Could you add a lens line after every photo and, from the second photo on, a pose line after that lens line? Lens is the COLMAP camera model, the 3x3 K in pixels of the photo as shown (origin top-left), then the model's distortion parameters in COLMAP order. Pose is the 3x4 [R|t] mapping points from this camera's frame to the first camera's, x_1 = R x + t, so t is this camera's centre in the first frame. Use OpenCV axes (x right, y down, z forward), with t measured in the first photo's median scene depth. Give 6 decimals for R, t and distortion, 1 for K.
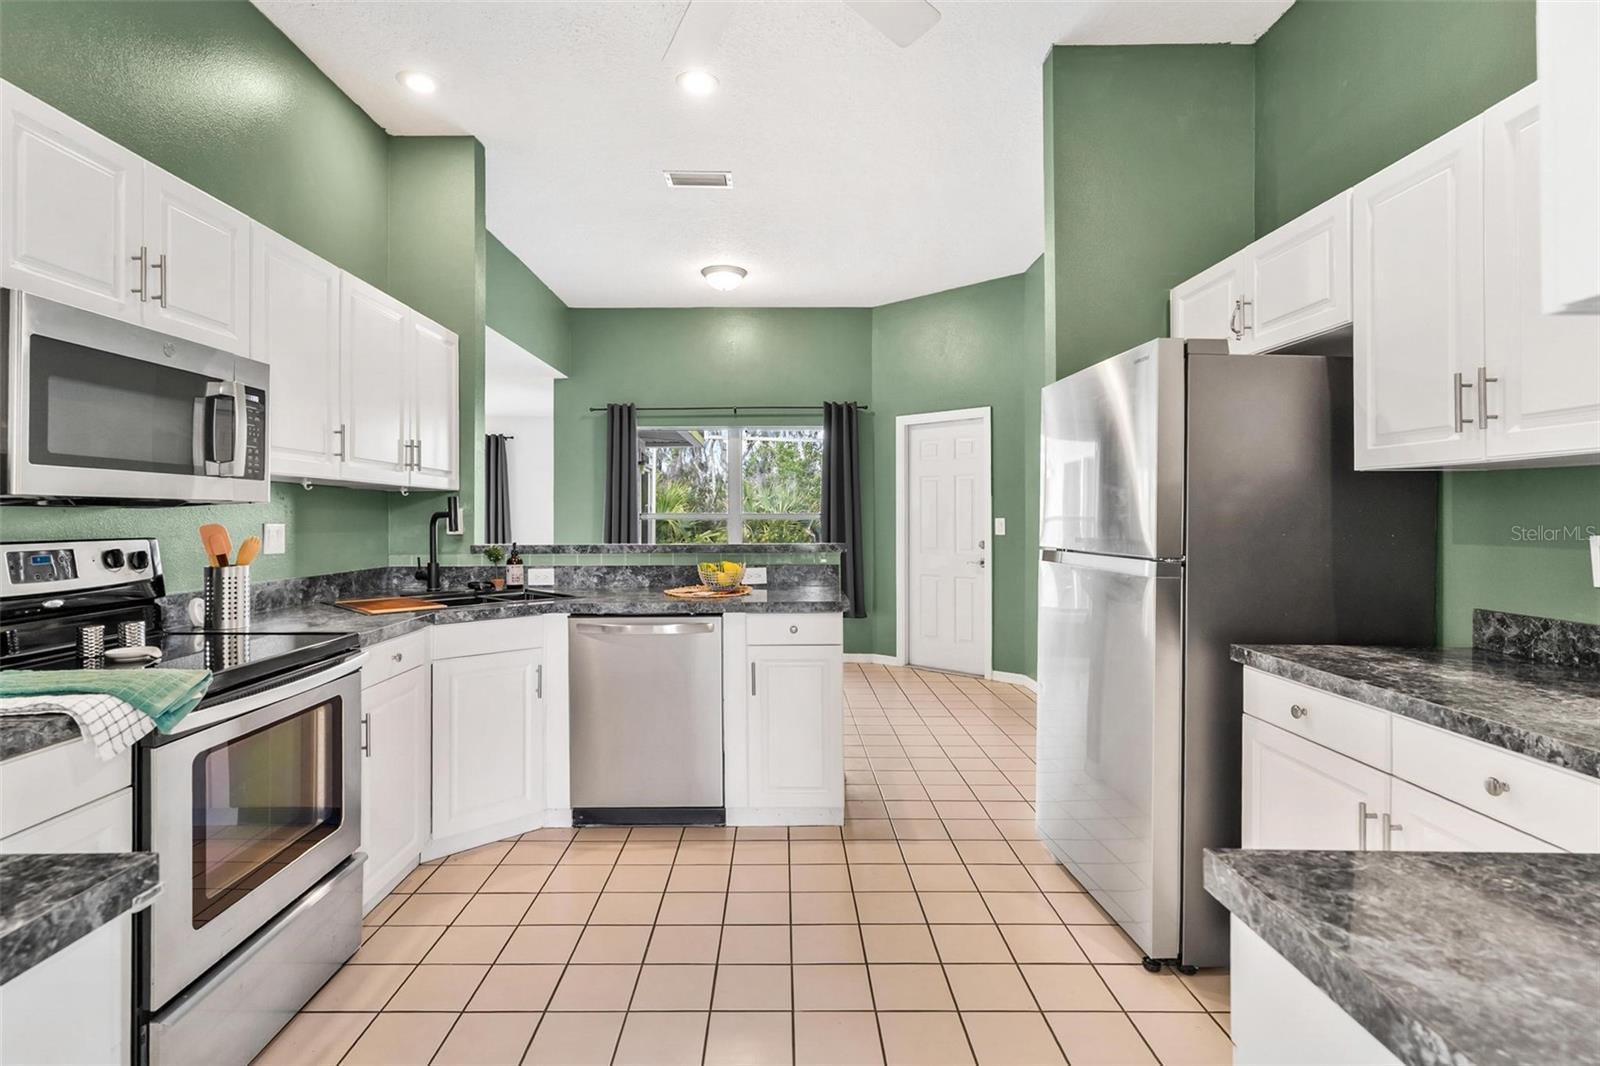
lens RADIAL K [[782.8, 0, 789.1], [0, 782.8, 518.6], [0, 0, 1]] dist [0.004171, -0.001924]
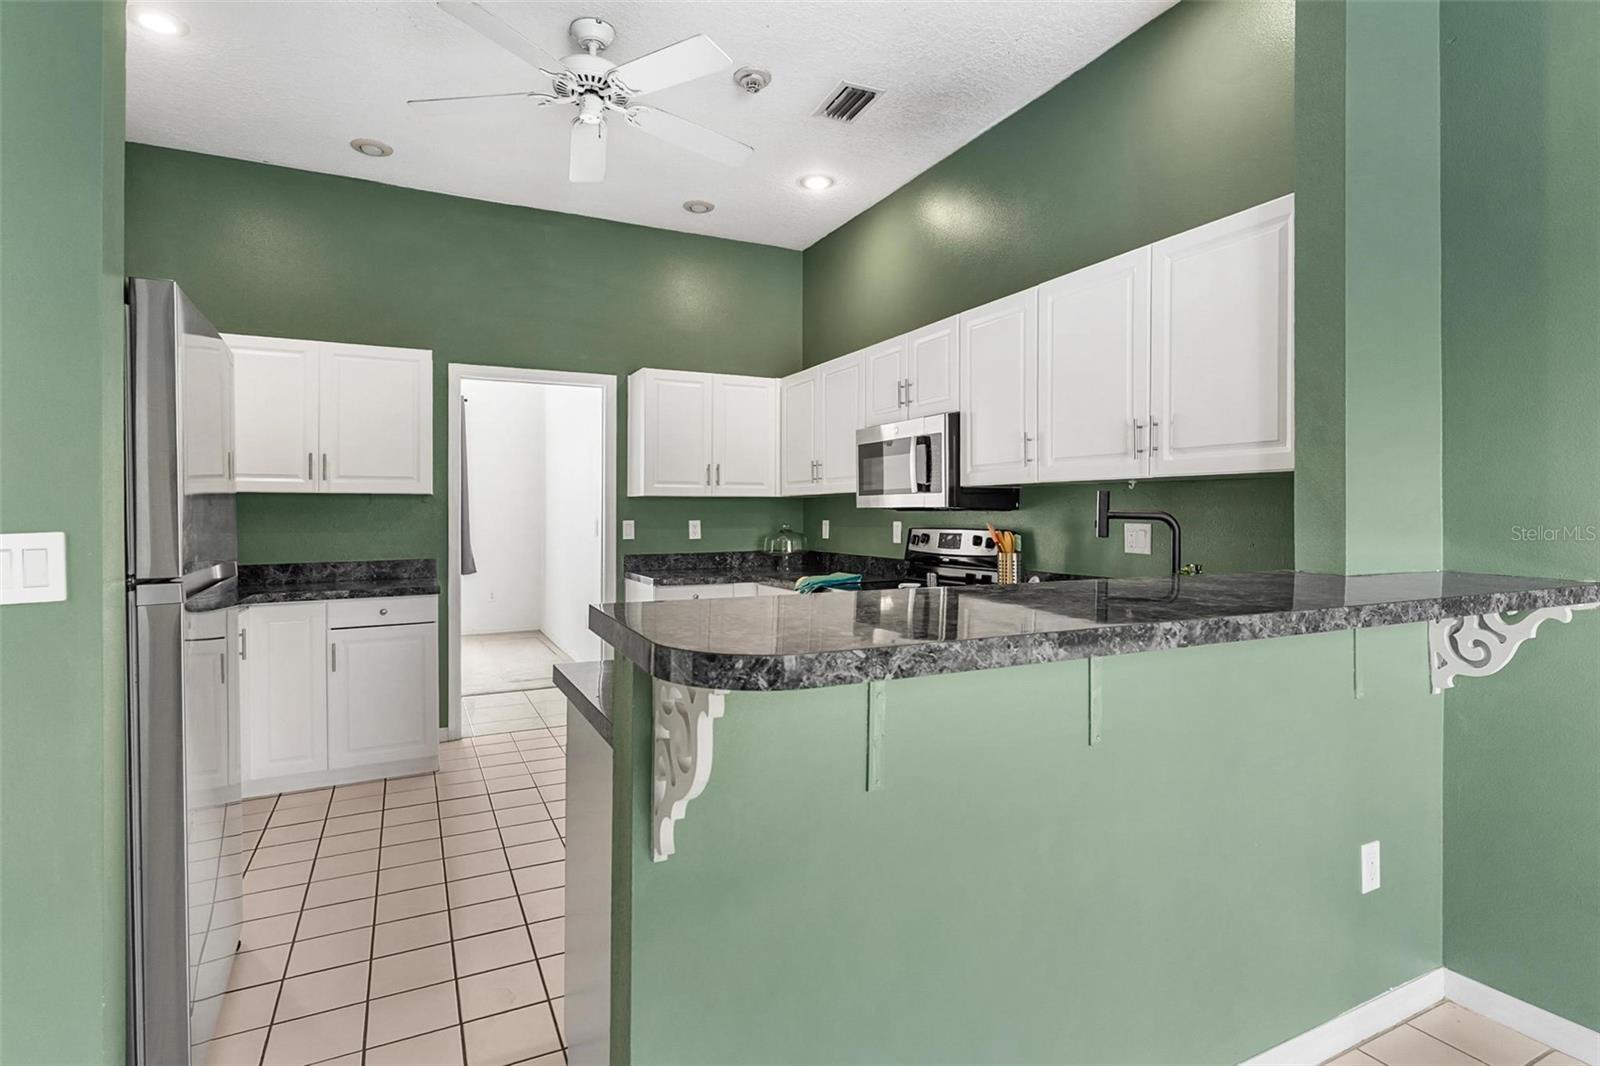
lens RADIAL K [[782.8, 0, 803.3], [0, 782.8, 503.2], [0, 0, 1]] dist [0.004171, -0.001924]
pose [[-0.899983, -0.003703, -0.435909, 0.195319], [0.000904, 0.999946, -0.010362, -0.011195], [0.435924, -0.009720, -0.899931, 1.972398]]
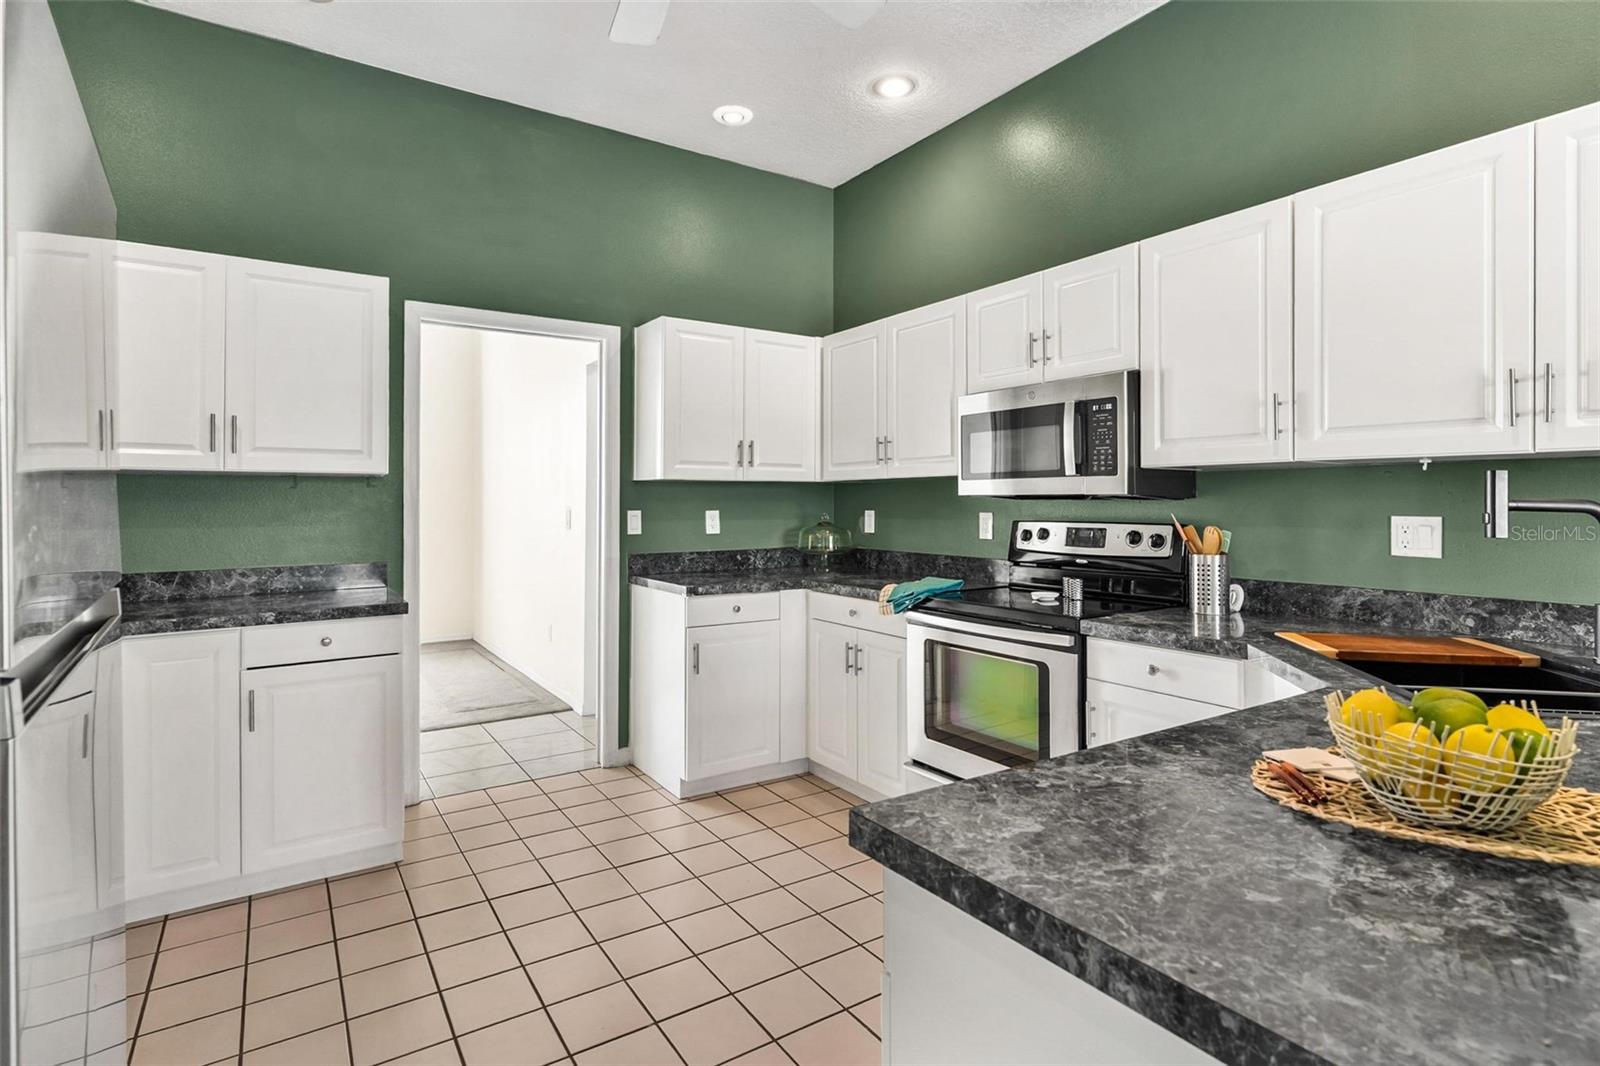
lens RADIAL K [[782.8, 0, 798.3], [0, 782.8, 492.3], [0, 0, 1]] dist [0.004171, -0.001924]
pose [[-0.841851, -0.007454, -0.539659, 0.296754], [-0.001831, 0.999938, -0.010955, -0.009025], [0.539707, -0.008234, -0.841813, 1.509568]]
